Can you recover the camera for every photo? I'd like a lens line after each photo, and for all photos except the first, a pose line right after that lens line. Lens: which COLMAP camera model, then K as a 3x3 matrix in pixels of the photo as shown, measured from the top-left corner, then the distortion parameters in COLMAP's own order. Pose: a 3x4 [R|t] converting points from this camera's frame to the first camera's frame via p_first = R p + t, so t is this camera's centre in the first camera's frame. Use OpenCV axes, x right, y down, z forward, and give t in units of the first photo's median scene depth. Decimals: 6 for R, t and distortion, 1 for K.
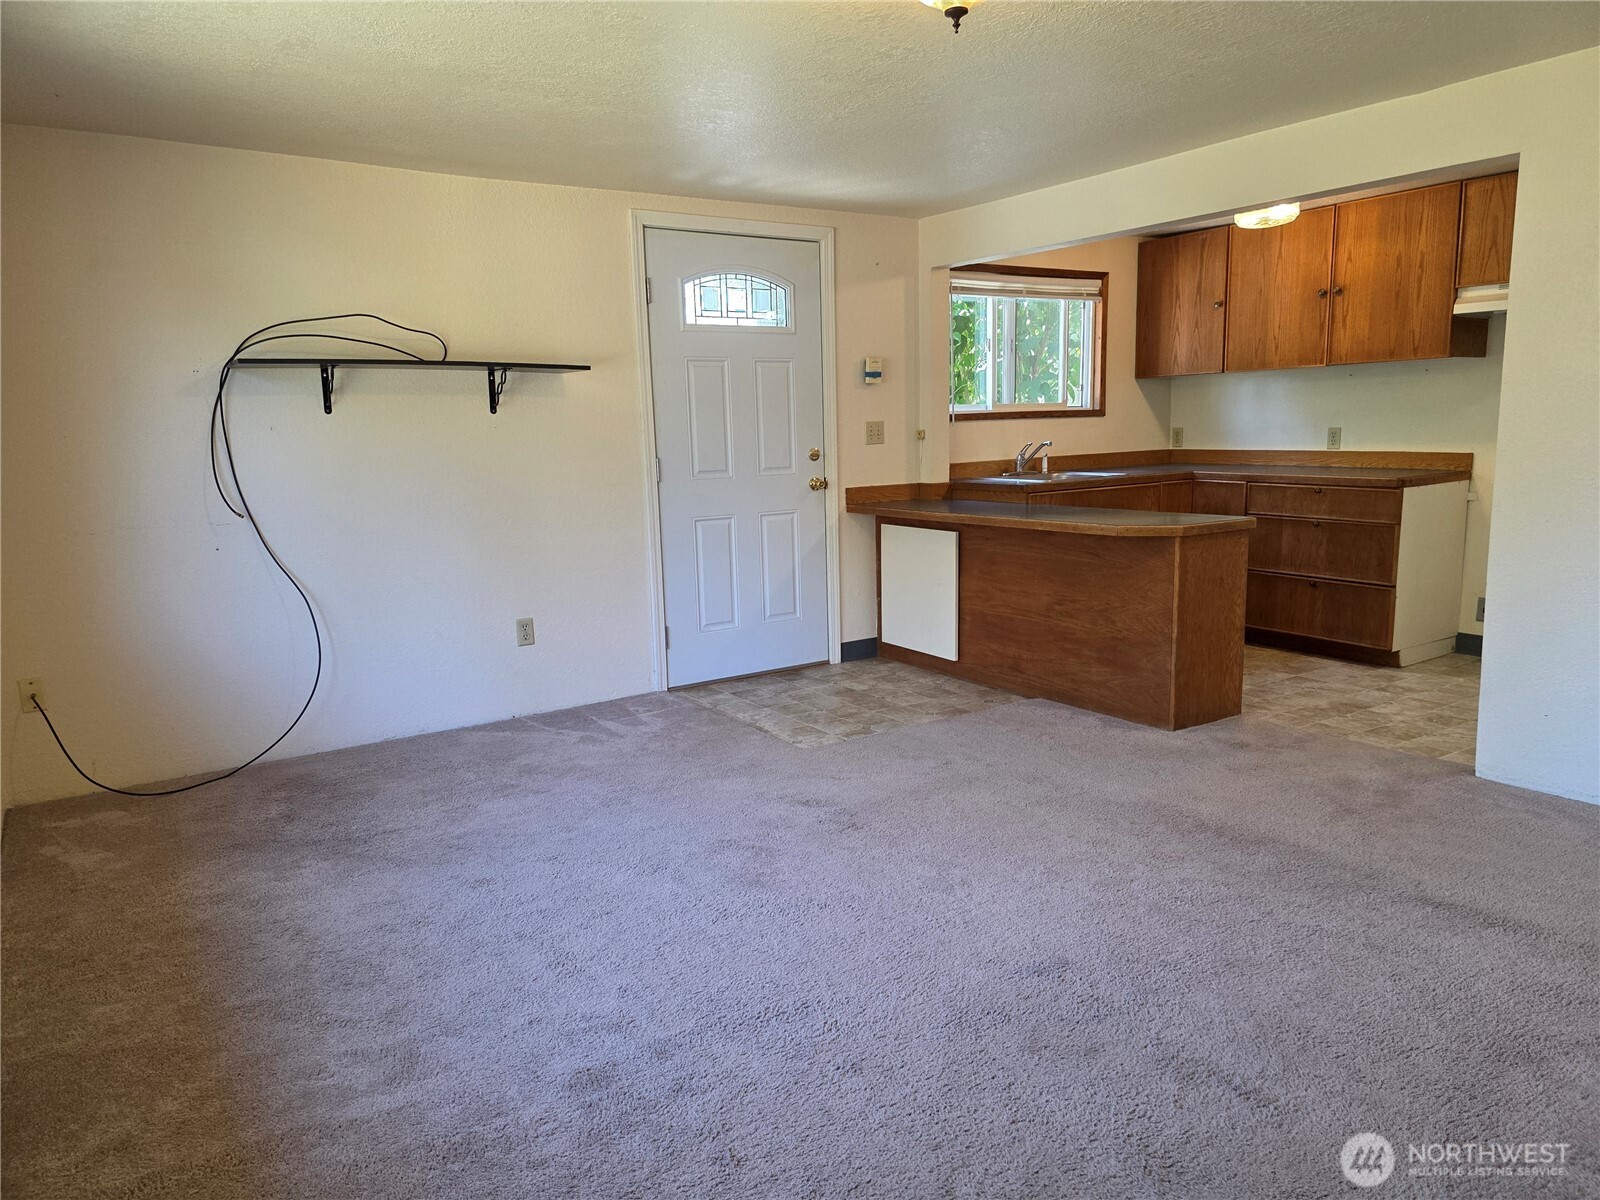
lens RADIAL K [[1070.7, 0, 791.3], [0, 1070.7, 603.7], [0, 0, 1]] dist [0.059838, -0.053443]
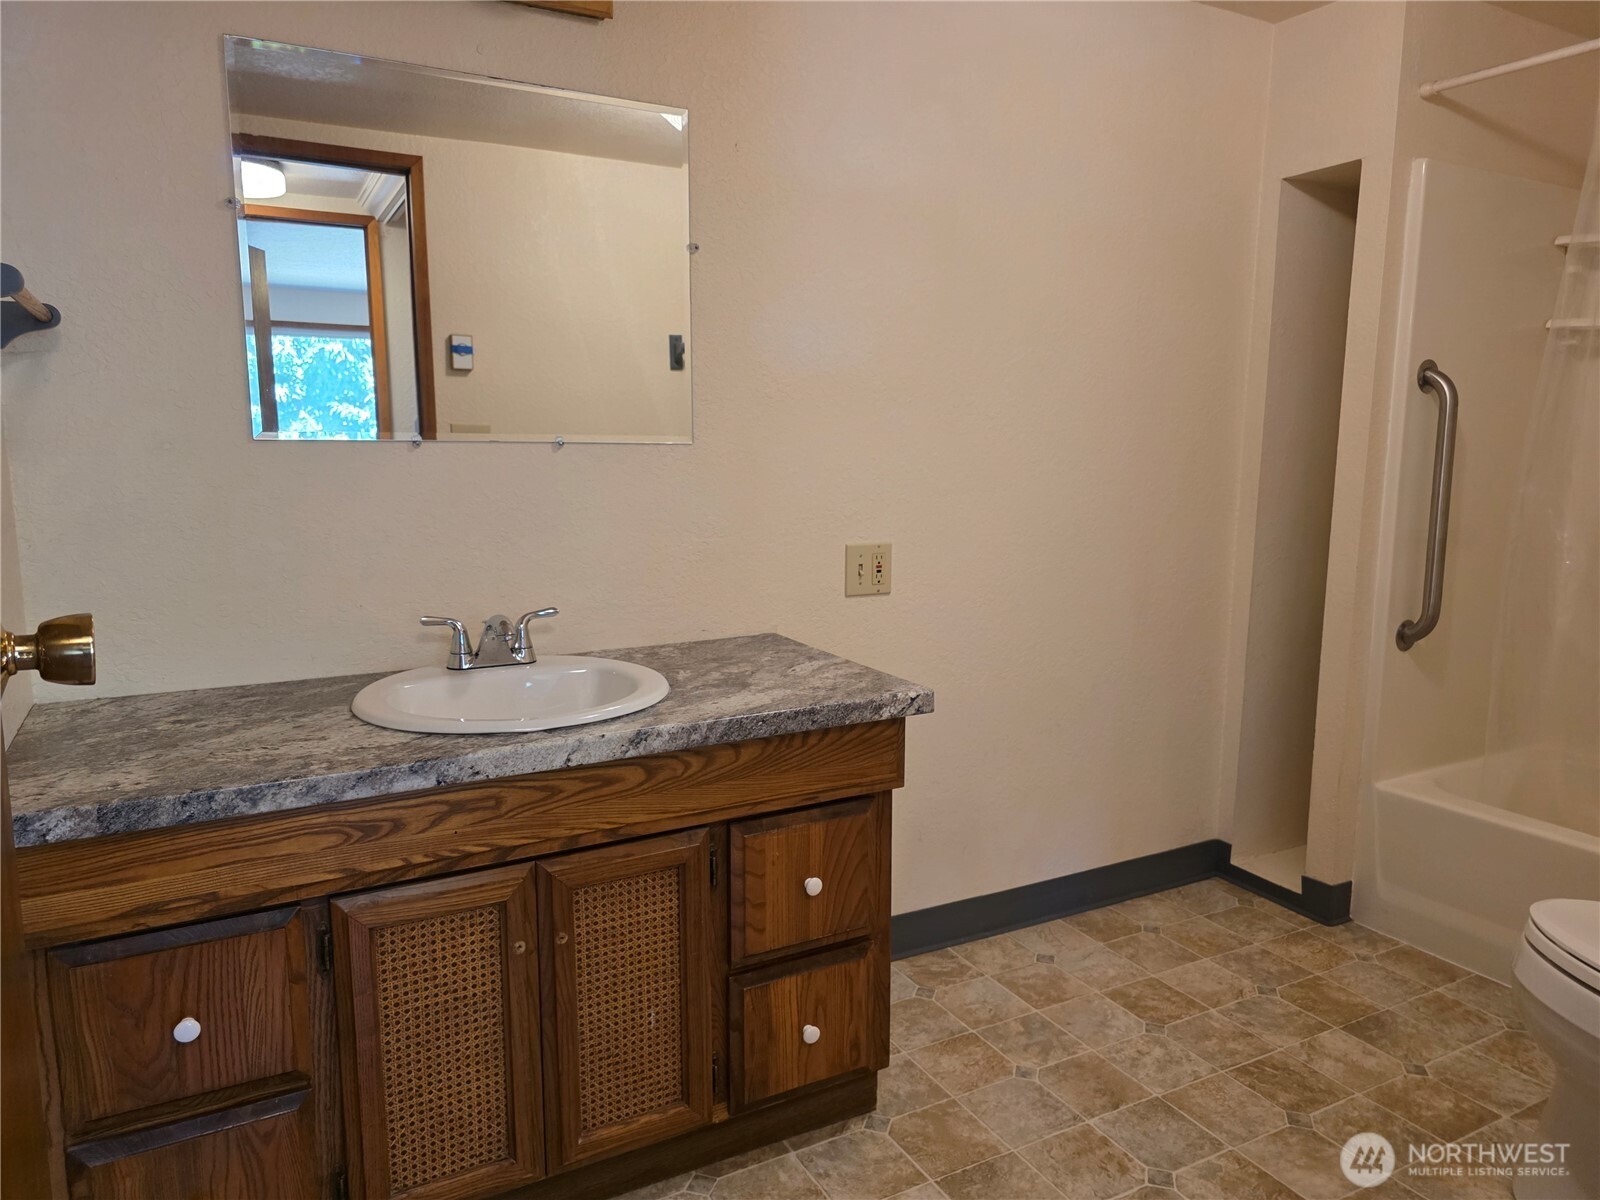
lens RADIAL K [[1085.0, 0, 800.0], [0, 1085.0, 600.0], [0, 0, 1]] dist [0.055017, -0.054294]
pose [[-0.995923, 0.003566, 0.090132, 0.248477], [0.031529, 0.949952, 0.310800, -0.241750], [-0.084513, 0.312375, -0.946192, 1.430942]]
